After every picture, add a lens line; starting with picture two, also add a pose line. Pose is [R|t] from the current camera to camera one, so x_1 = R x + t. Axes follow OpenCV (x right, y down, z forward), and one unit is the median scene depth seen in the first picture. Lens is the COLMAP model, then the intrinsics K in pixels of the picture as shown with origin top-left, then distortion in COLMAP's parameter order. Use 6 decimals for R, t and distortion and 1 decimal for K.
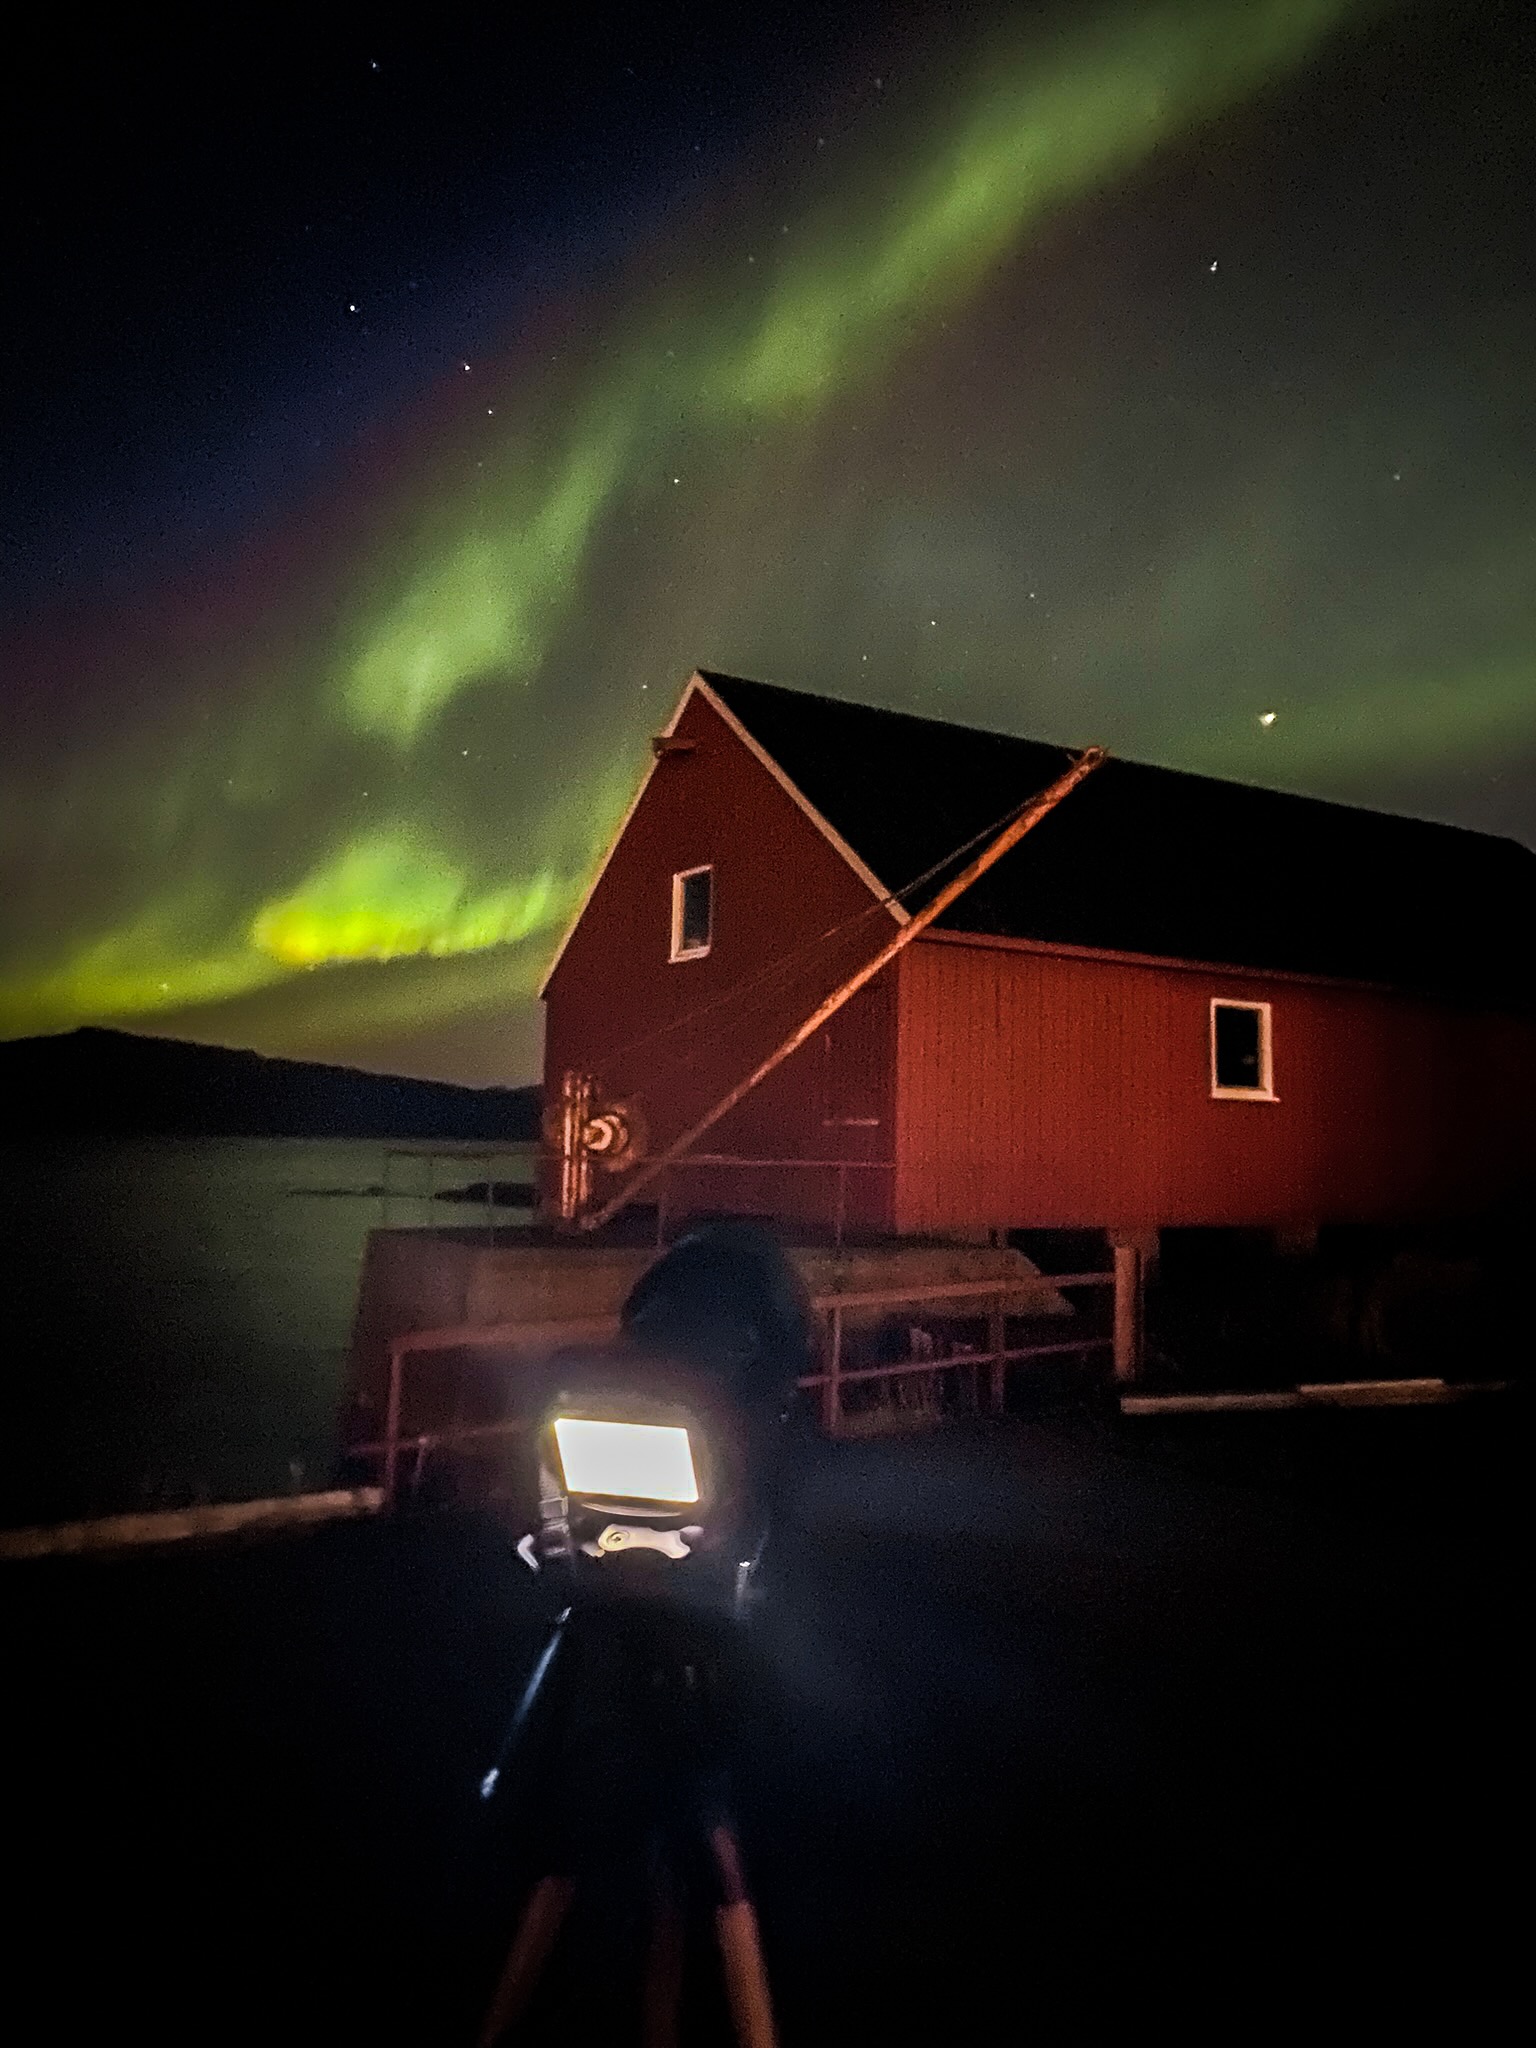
lens RADIAL K [[1557.5, 0, 768.0], [0, 1557.5, 1024.0], [0, 0, 1]] dist [0.009332, -0.006731]
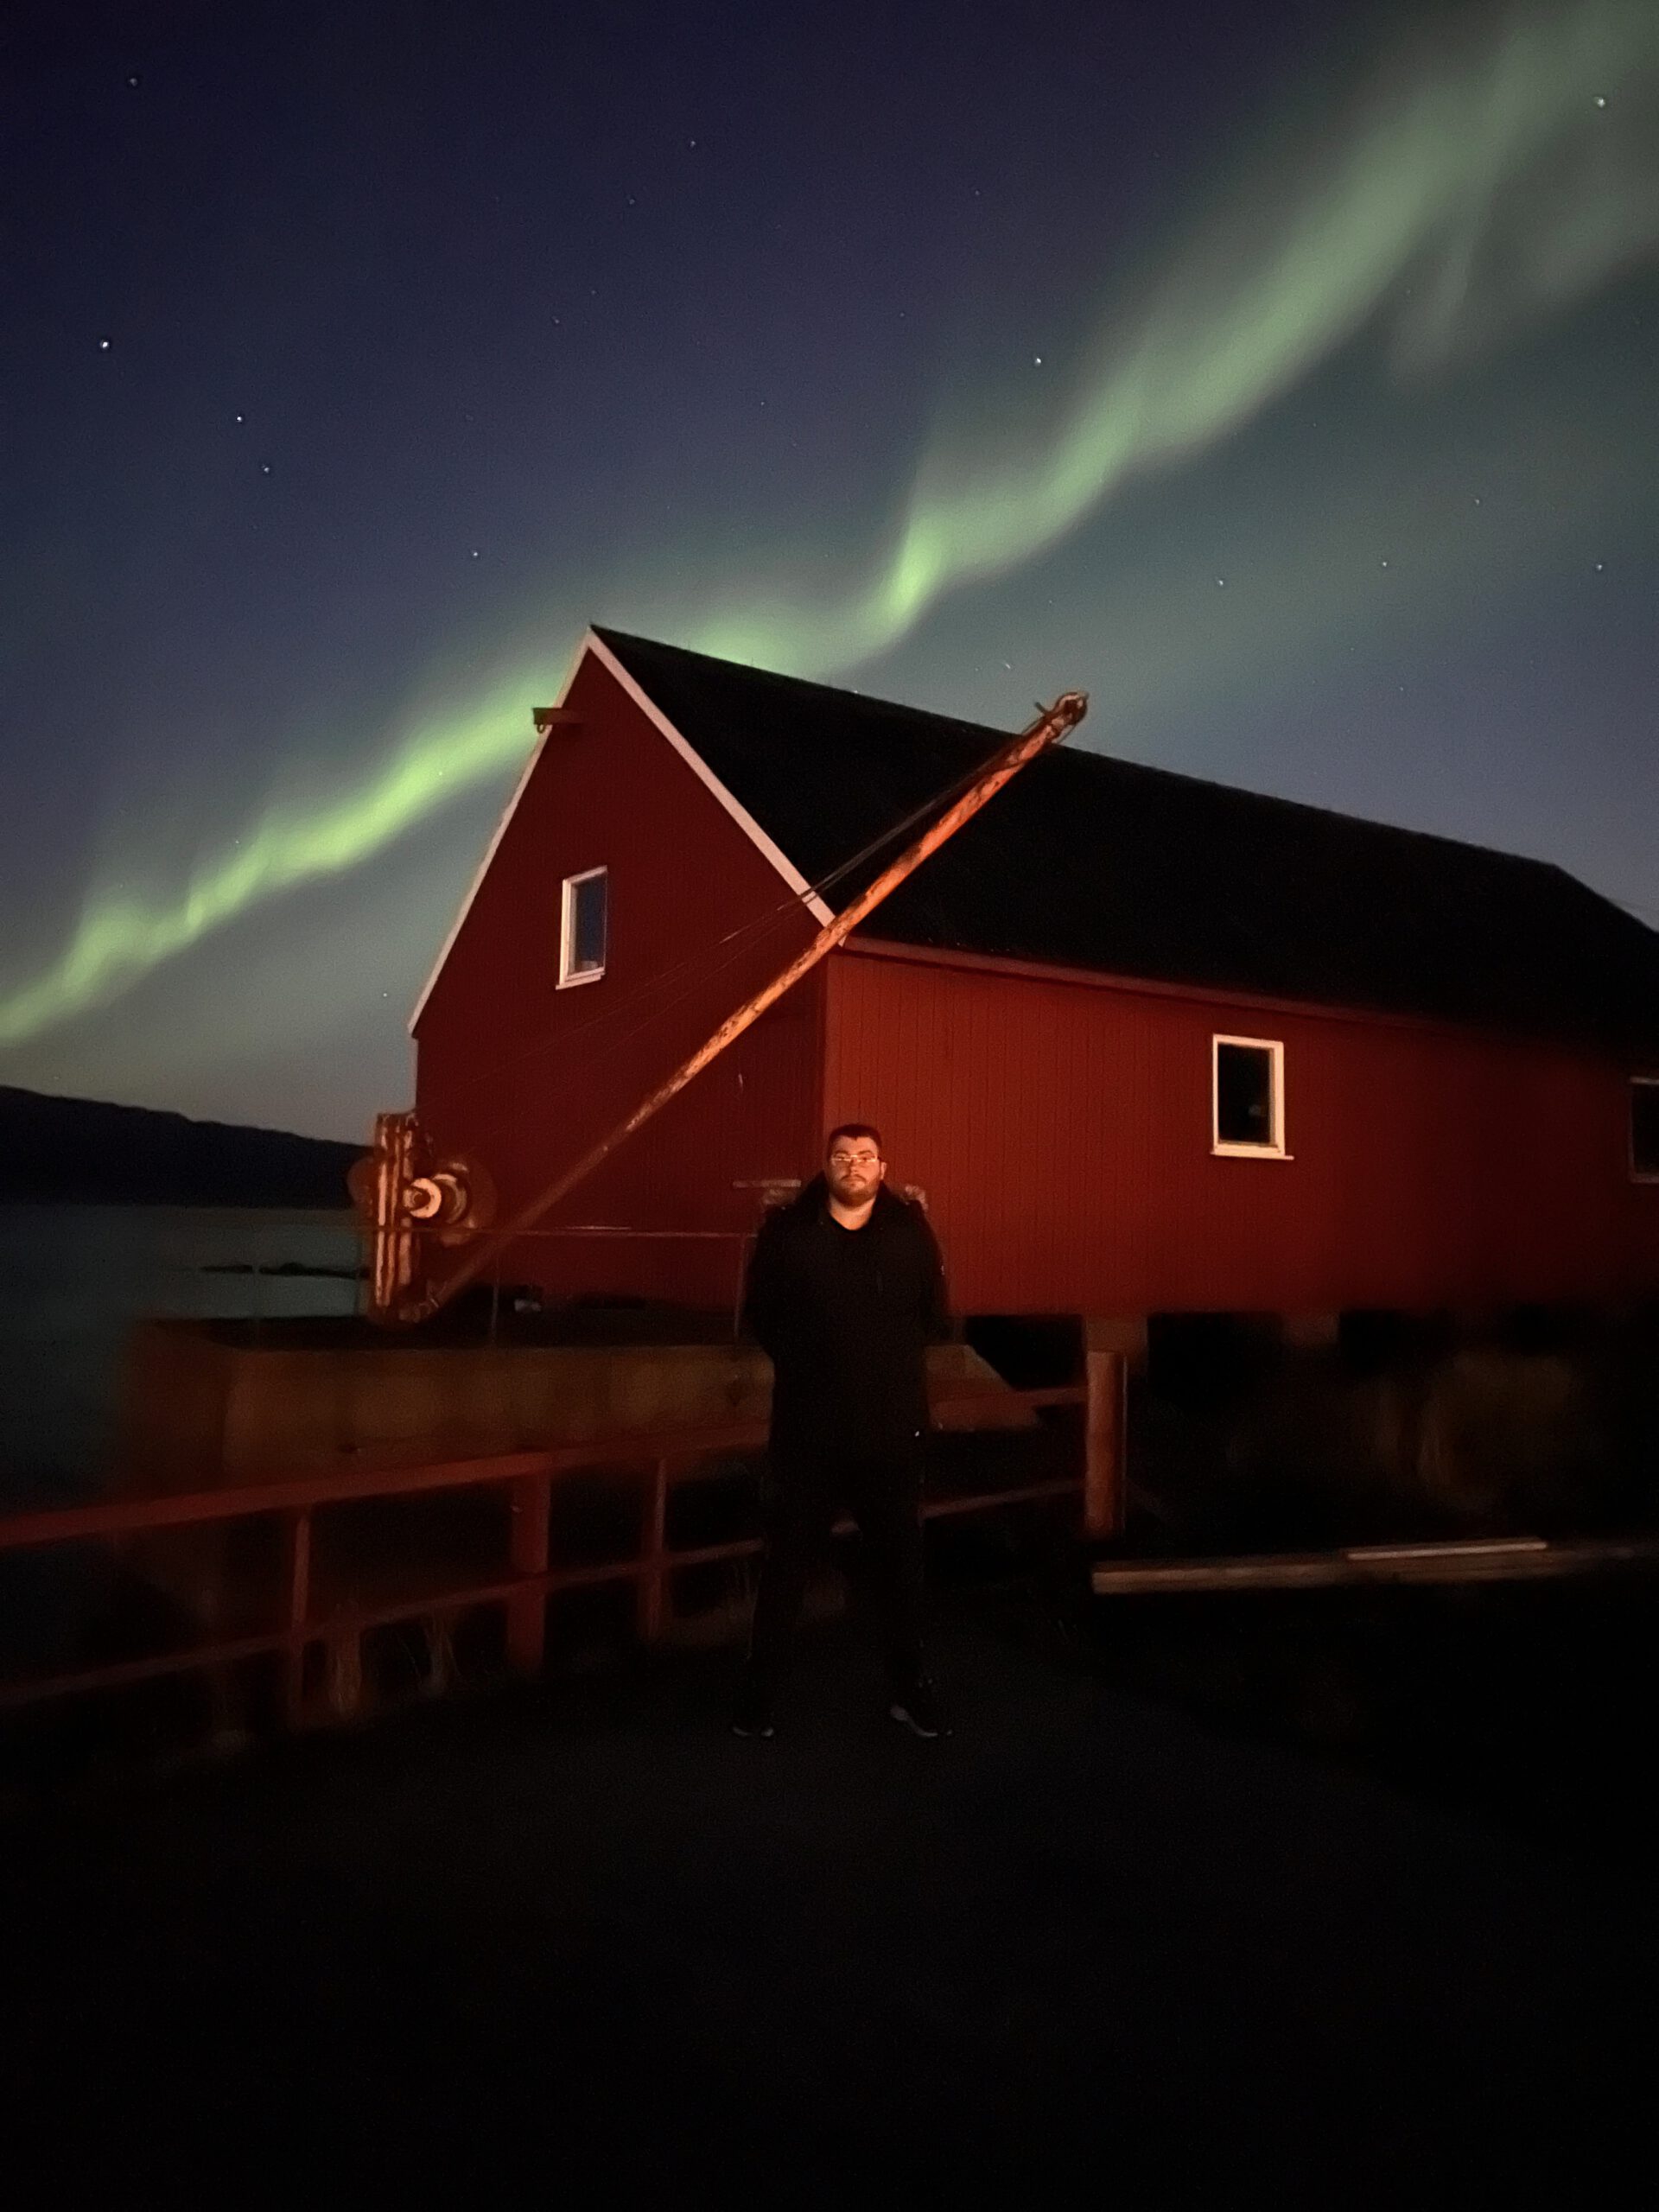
lens RADIAL K [[1683.6, 0, 823.9], [0, 1683.6, 1129.9], [0, 0, 1]] dist [0.048782, -0.001448]
pose [[0.998526, 0.001214, 0.054263, 0.041629], [-0.002734, 0.999606, 0.027941, 0.013914], [-0.054208, -0.028048, 0.998136, 0.164042]]
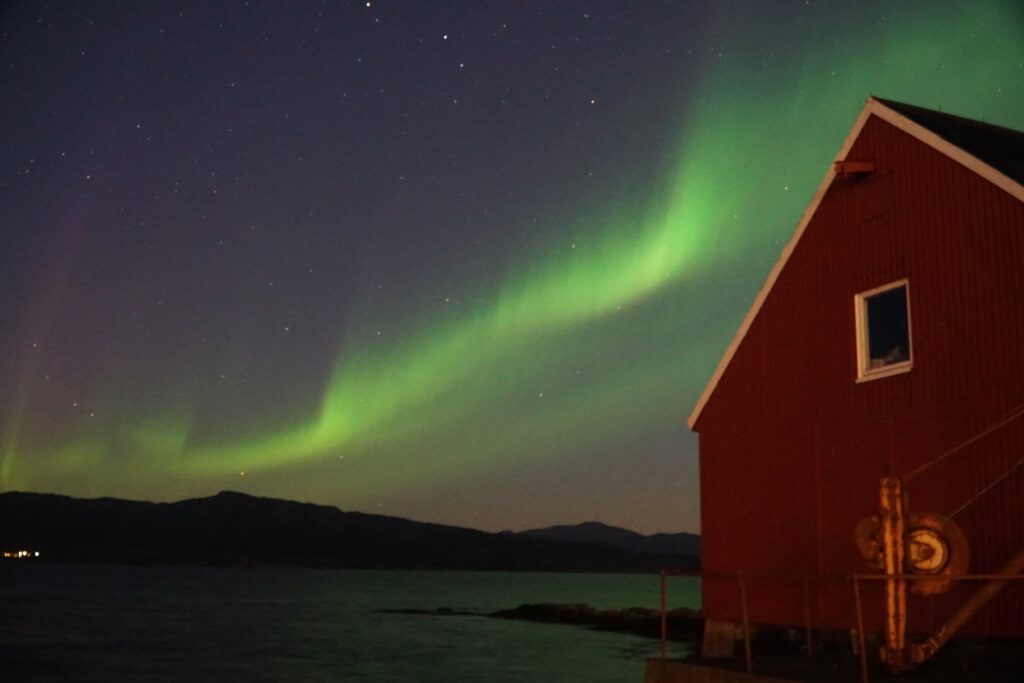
lens RADIAL K [[1206.3, 0, 512.0], [0, 1206.3, 341.5], [0, 0, 1]] dist [0.003432, -0.555060]
pose [[0.982297, -0.043644, -0.182175, -0.207082], [0.023036, 0.993243, -0.113741, 0.025533], [0.185909, 0.107531, 0.976665, 0.302690]]
